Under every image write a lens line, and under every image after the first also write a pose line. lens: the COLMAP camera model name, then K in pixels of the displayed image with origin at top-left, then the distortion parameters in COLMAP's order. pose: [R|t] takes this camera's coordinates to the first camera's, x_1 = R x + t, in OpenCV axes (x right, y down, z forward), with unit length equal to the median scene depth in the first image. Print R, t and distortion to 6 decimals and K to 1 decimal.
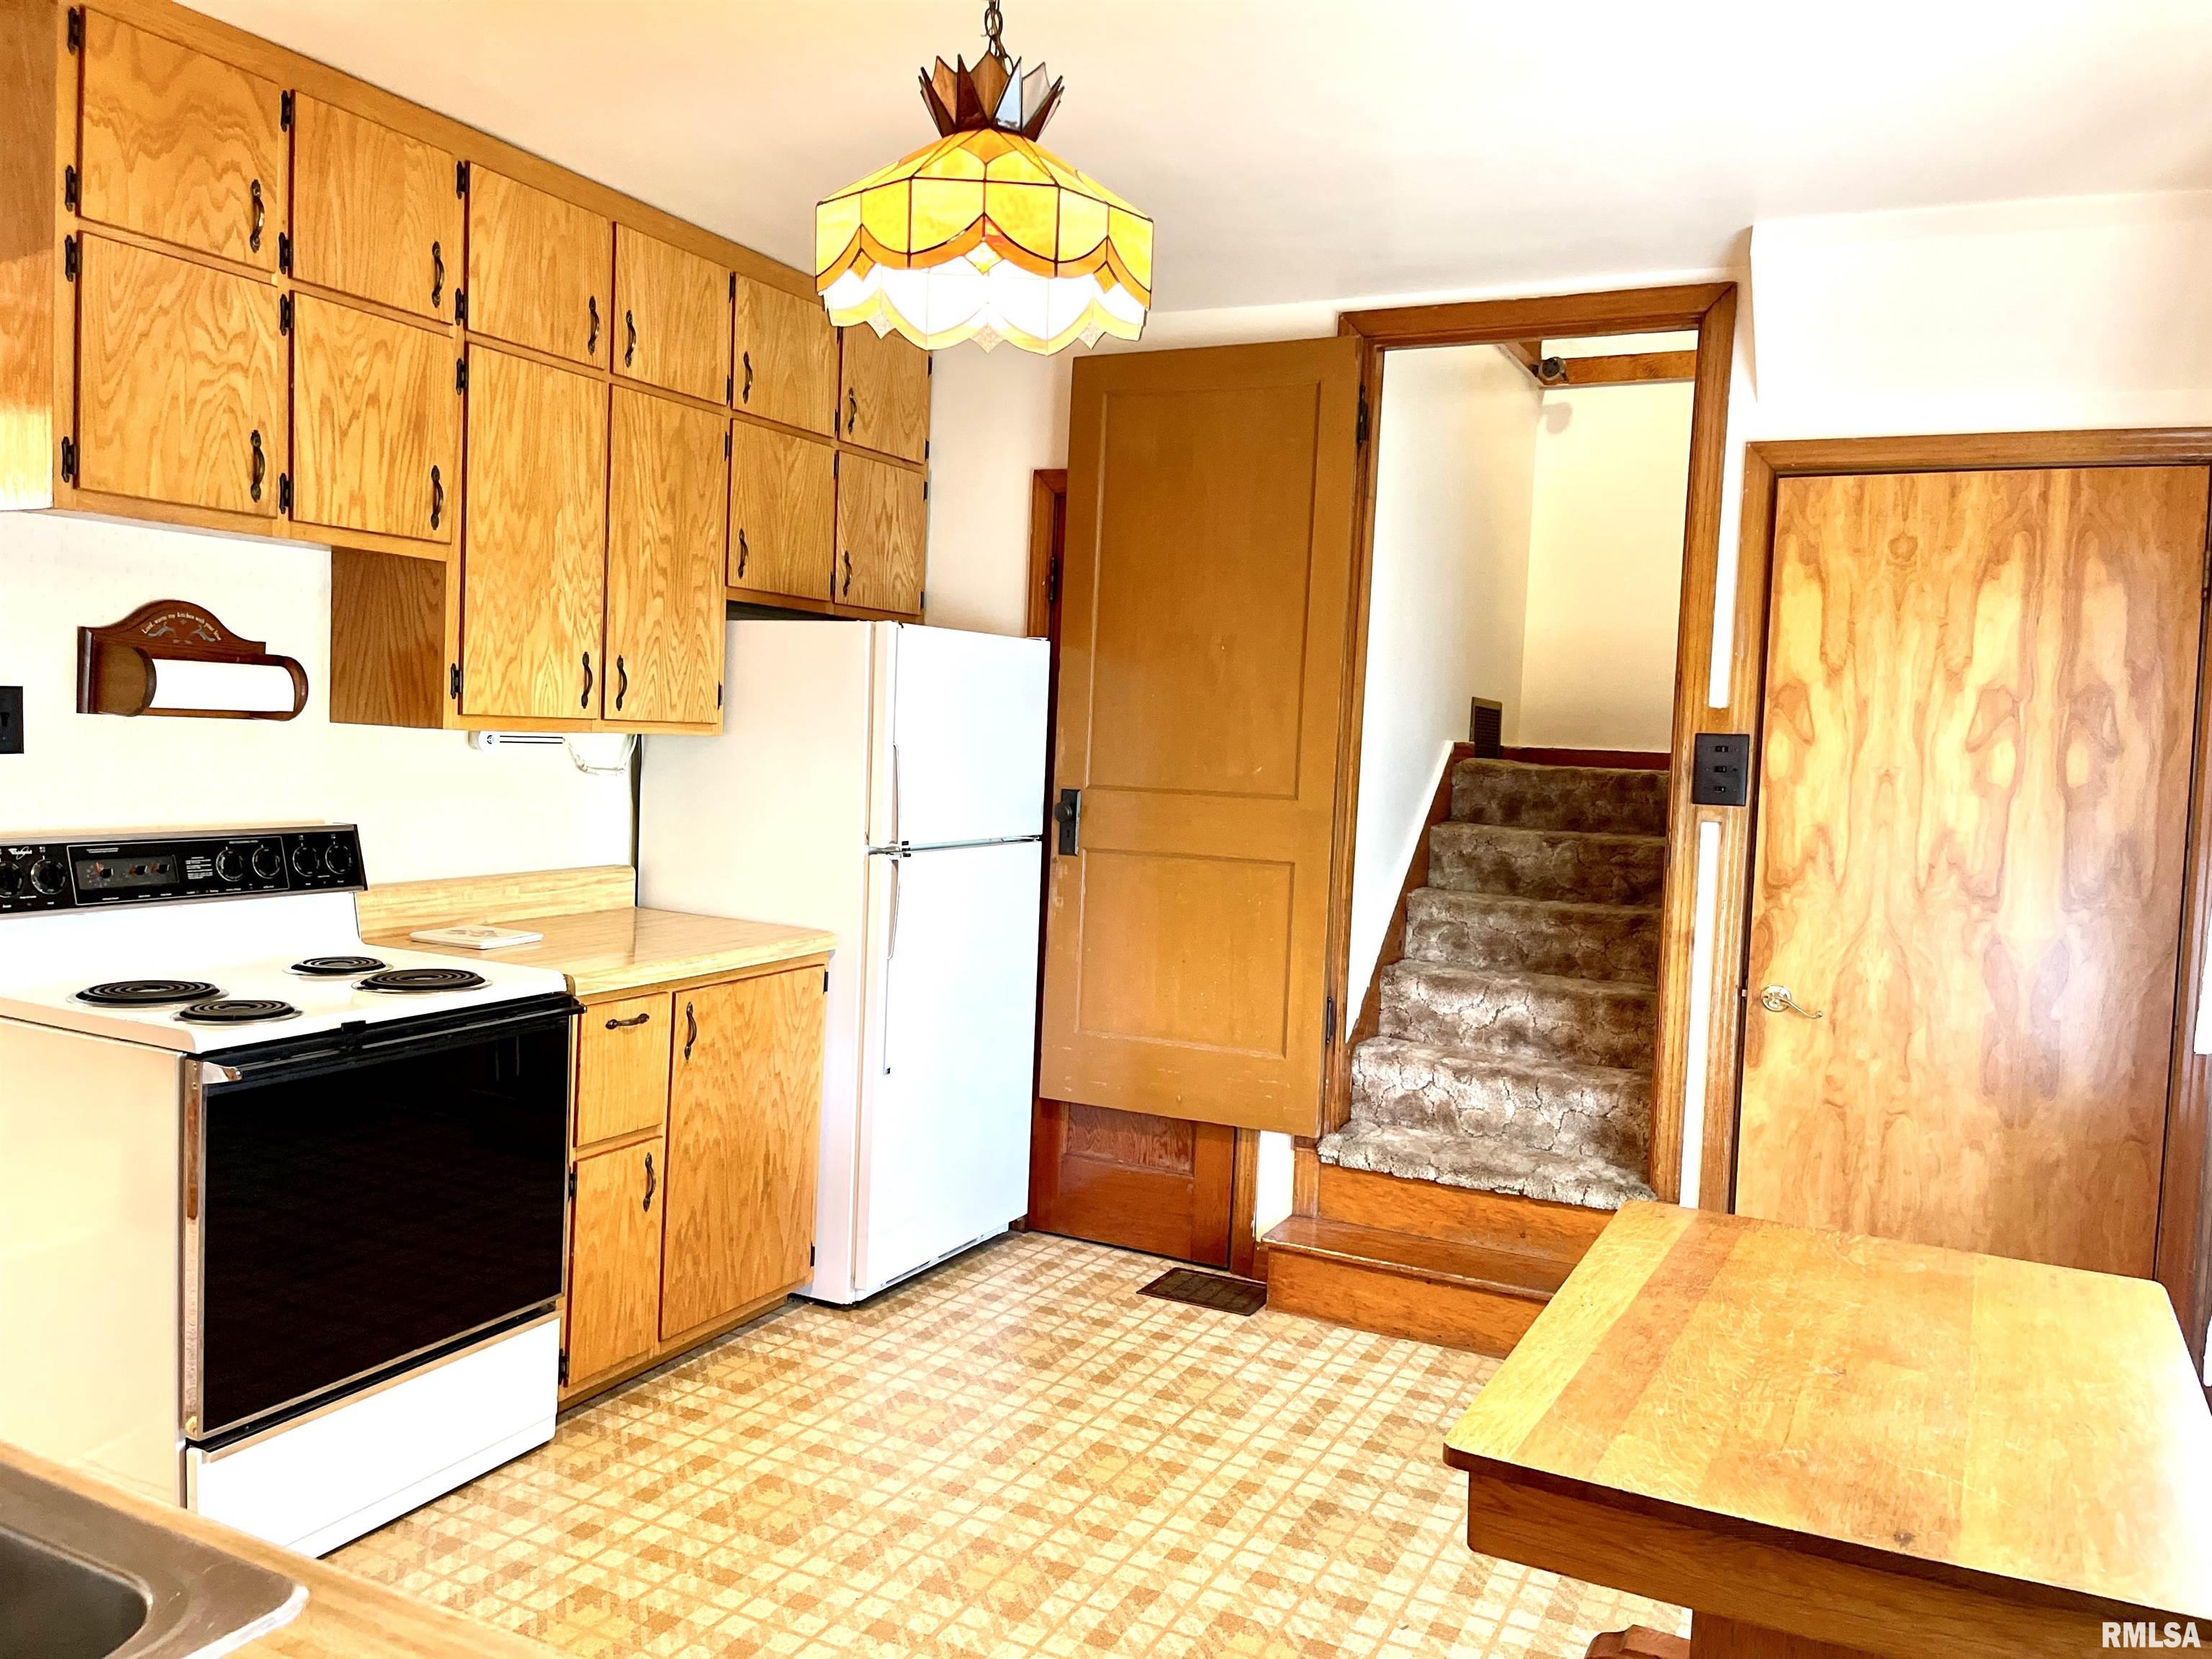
lens RADIAL K [[1667.3, 0, 1107.8], [0, 1667.3, 826.7], [0, 0, 1]] dist [0.063313, -0.090392]
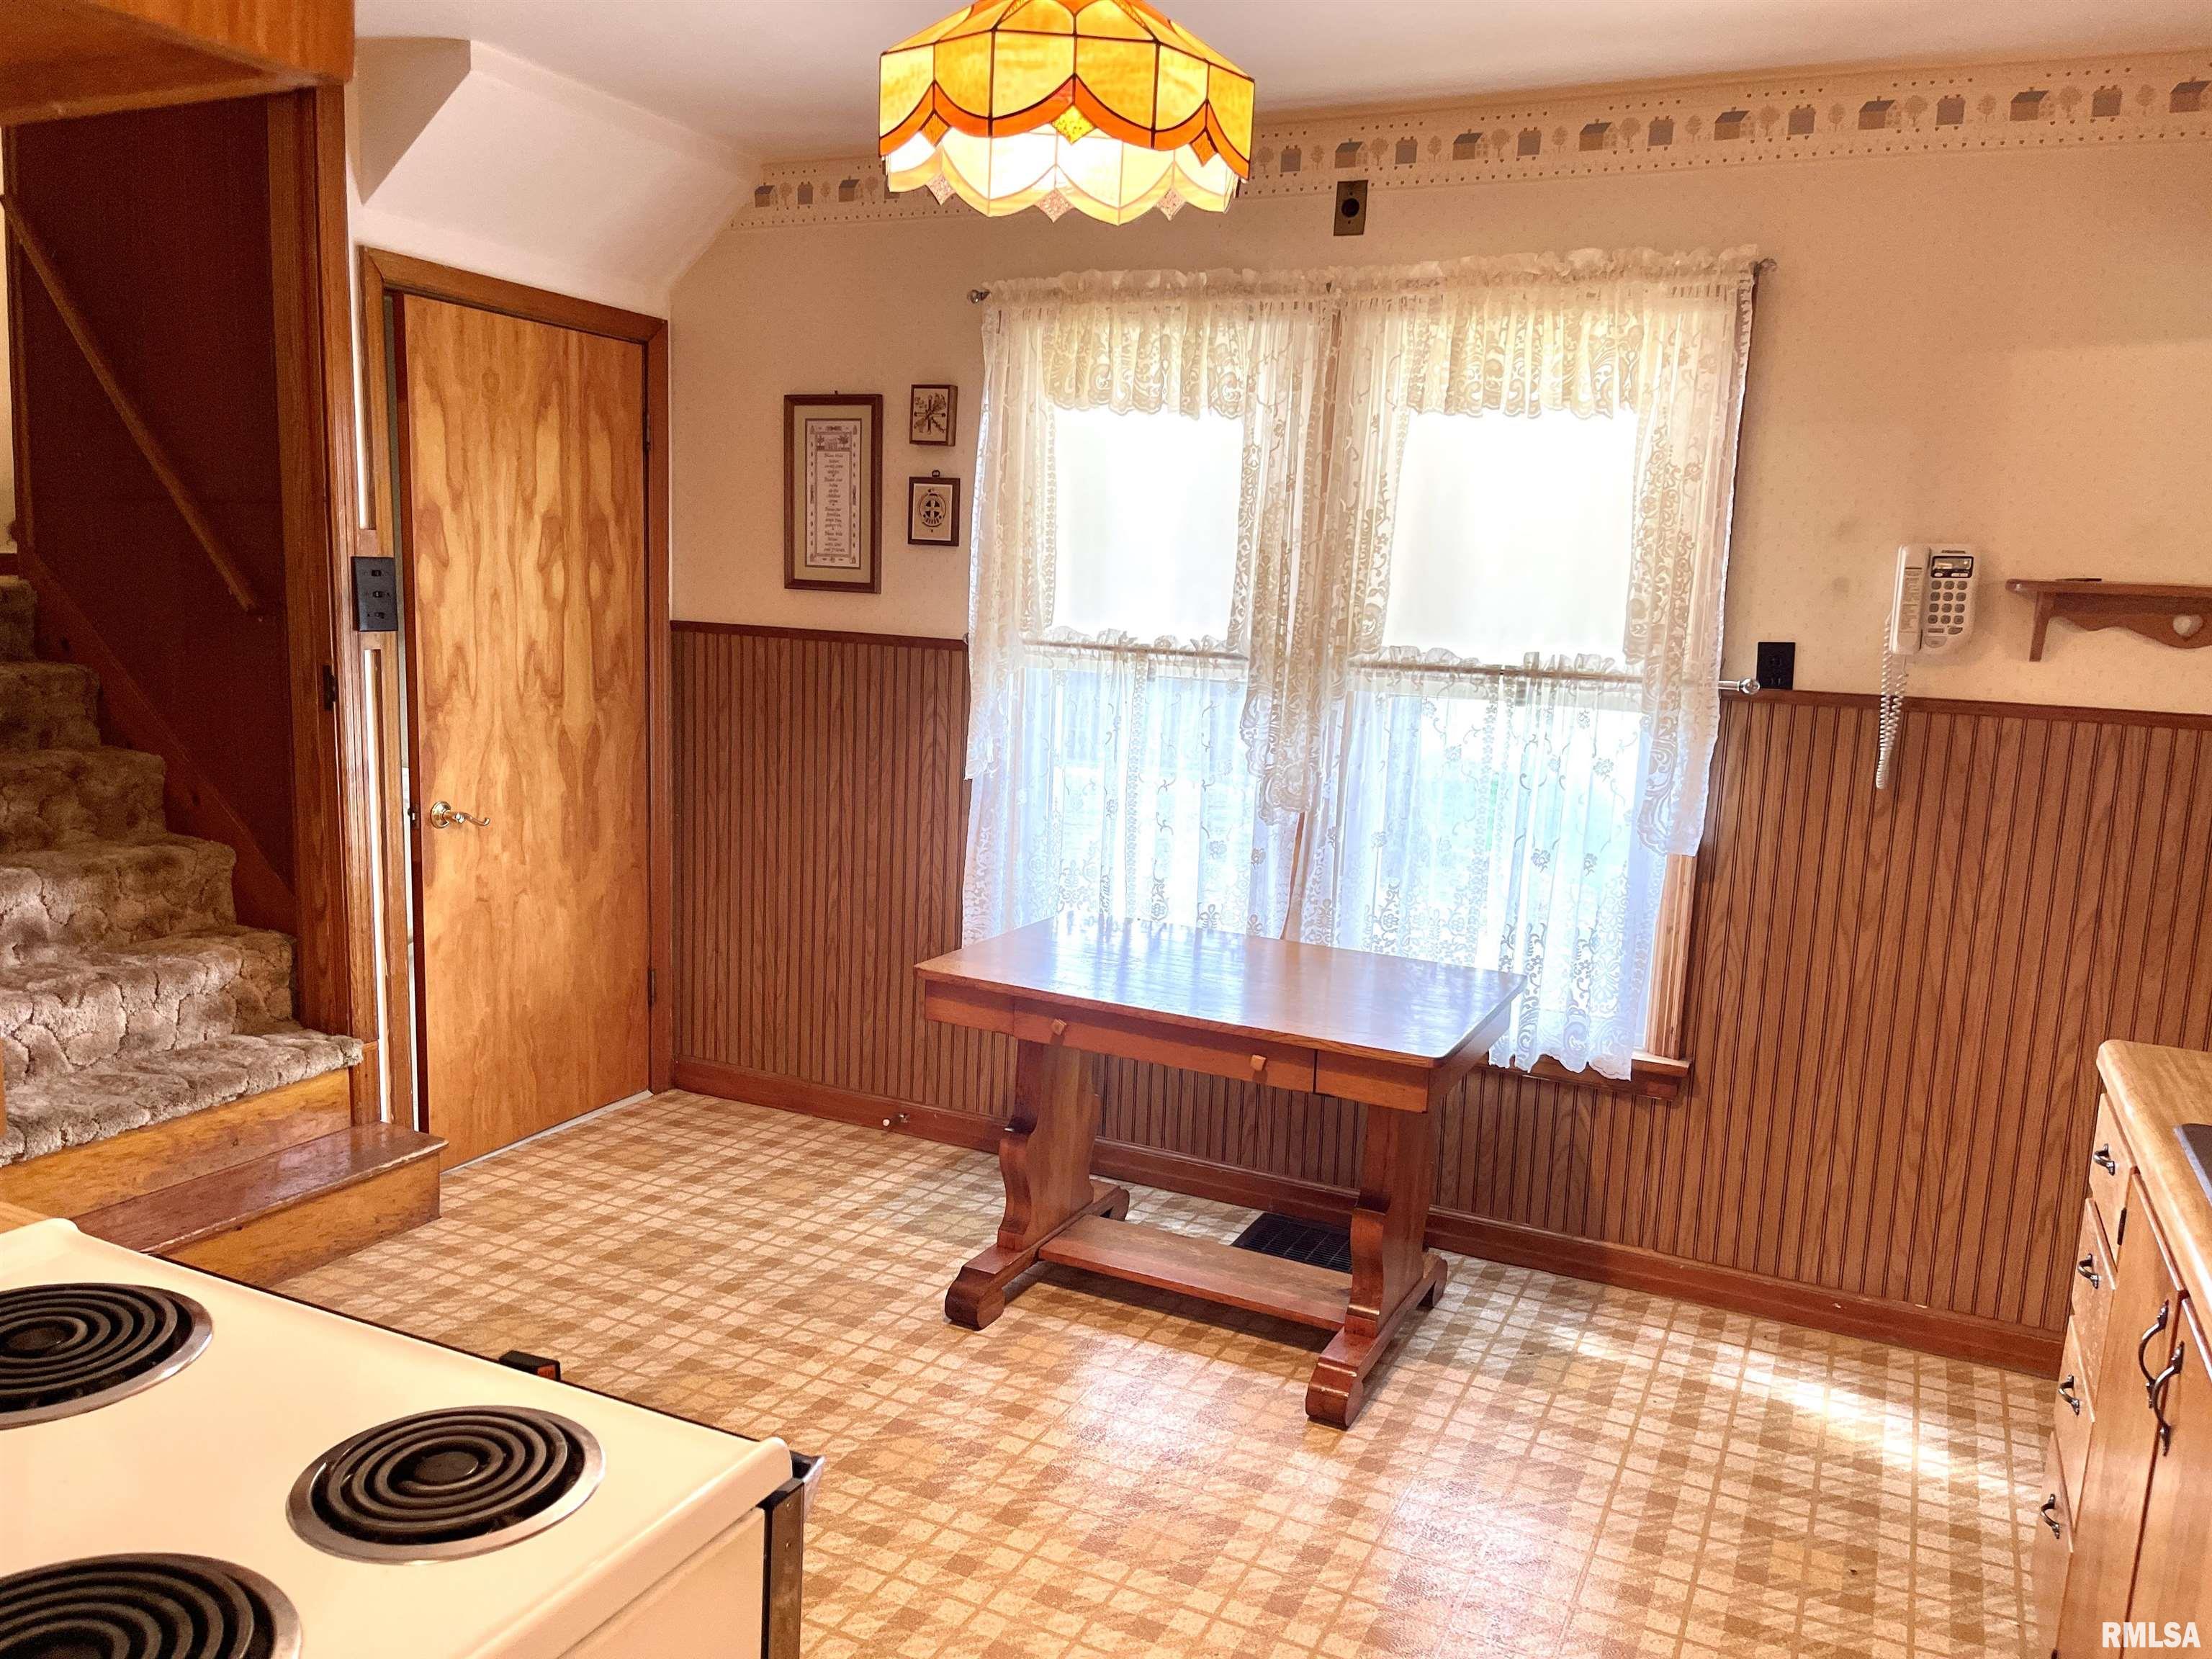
lens RADIAL K [[1667.3, 0, 1108.0], [0, 1667.3, 821.2], [0, 0, 1]] dist [0.063313, -0.090392]
pose [[-0.016420, -0.185277, 0.982549, -0.640052], [0.012074, 0.982573, 0.185483, -0.082973], [-0.999792, 0.014909, -0.013896, 0.613252]]
